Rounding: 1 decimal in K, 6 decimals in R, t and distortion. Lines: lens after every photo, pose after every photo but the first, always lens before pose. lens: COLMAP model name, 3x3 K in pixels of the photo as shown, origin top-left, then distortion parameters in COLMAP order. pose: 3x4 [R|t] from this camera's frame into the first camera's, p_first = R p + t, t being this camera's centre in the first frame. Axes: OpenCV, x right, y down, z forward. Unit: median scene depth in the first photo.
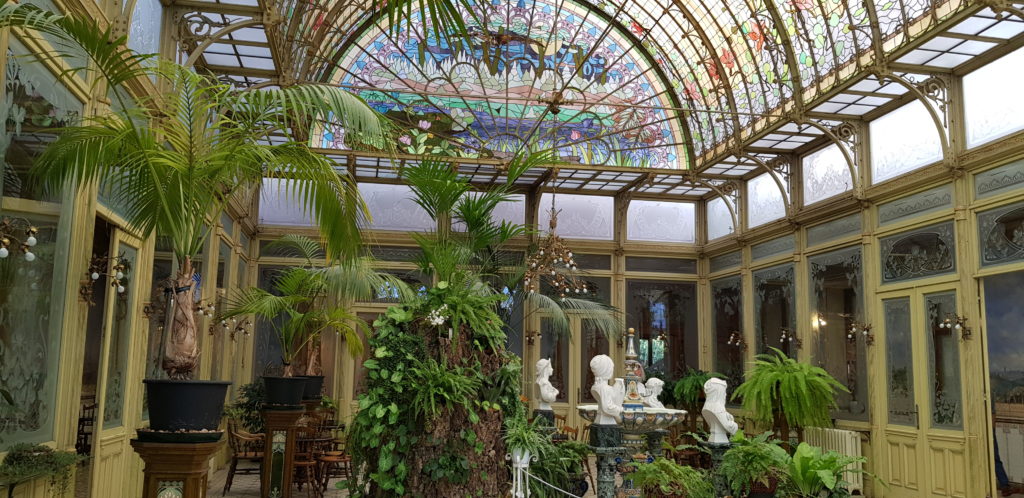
lens RADIAL K [[795.9, 0, 503.7], [0, 795.9, 264.6], [0, 0, 1]] dist [0.060167, -0.071187]
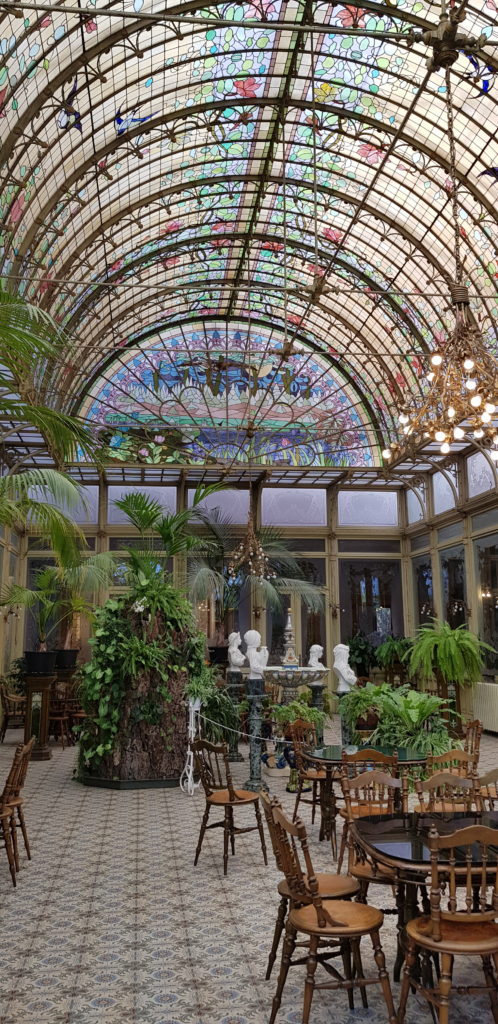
lens RADIAL K [[795.9, 0, 244.8], [0, 795.9, 495.7], [0, 0, 1]] dist [0.060167, -0.071187]
pose [[0.998121, -0.034404, -0.050707, 0.099177], [0.032036, 0.998390, -0.046809, -0.031324], [0.052236, 0.045096, 0.997616, -0.224314]]
